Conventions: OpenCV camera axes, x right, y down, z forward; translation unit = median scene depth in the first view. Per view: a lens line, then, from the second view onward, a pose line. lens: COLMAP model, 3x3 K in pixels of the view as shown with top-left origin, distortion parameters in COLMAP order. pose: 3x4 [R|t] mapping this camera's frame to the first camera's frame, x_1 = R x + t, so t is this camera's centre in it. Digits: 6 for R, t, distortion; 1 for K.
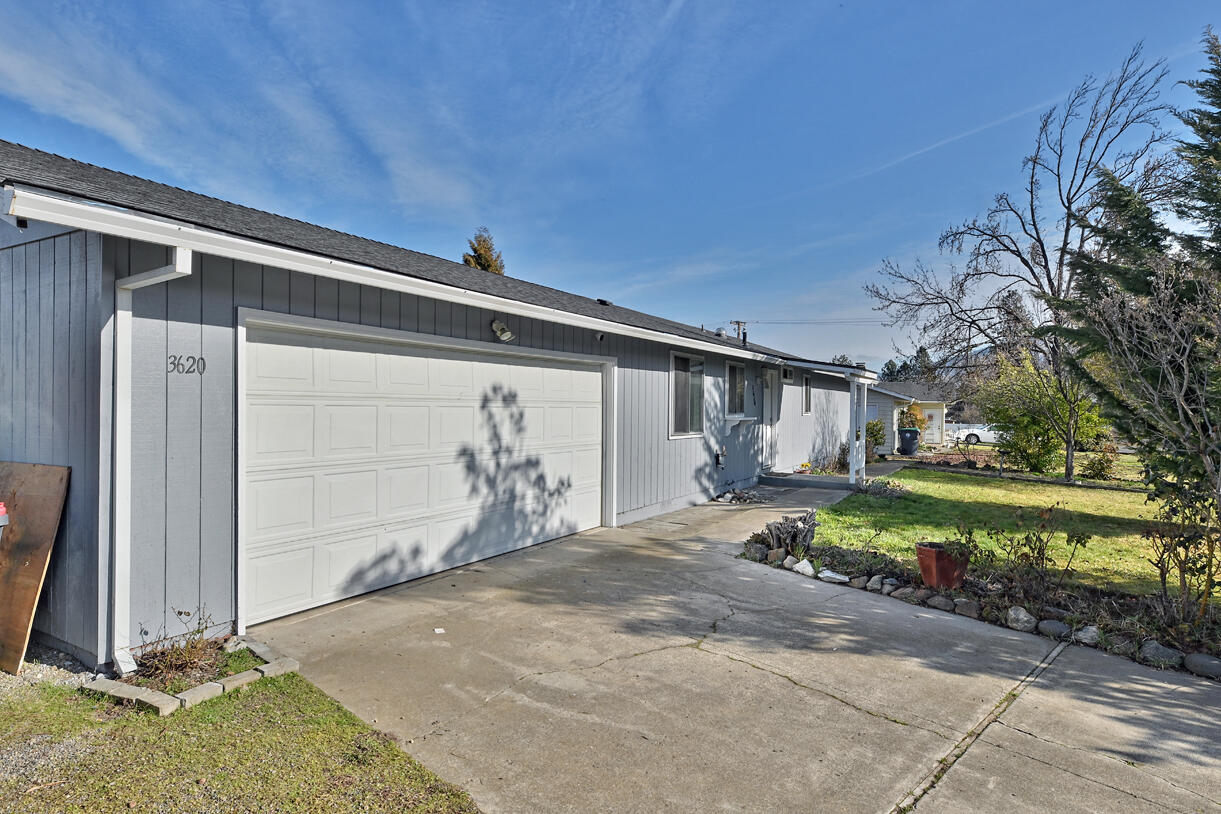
lens RADIAL K [[692.2, 0, 610.0], [0, 692.2, 409.2], [0, 0, 1]] dist [0.000629, 0.000034]
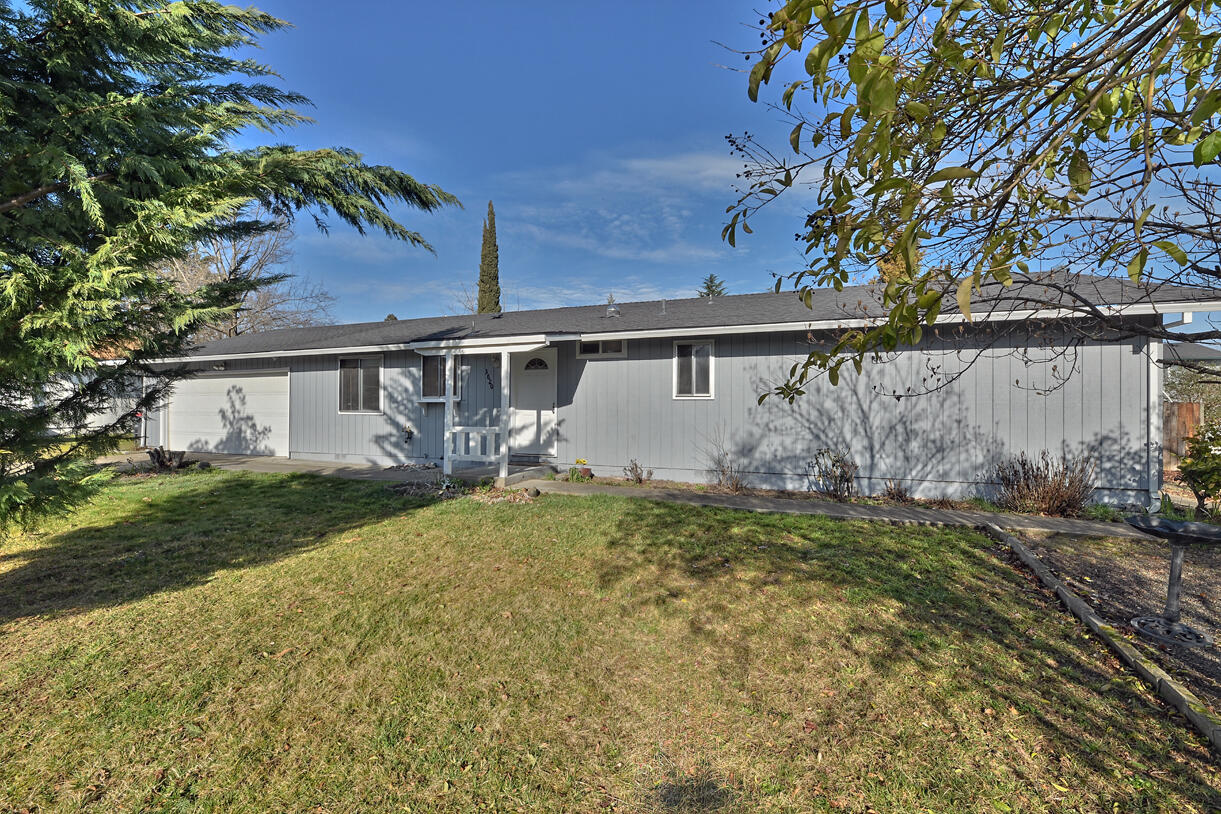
lens RADIAL K [[490.7, 0, 610.7], [0, 490.7, 406.1], [0, 0, 1]] dist [-0.000640, -0.000042]
pose [[0.185704, -0.021876, -0.982362, 1.785436], [-0.008376, 0.999681, -0.023845, 0.068538], [0.982570, 0.012657, 0.185462, 1.938203]]
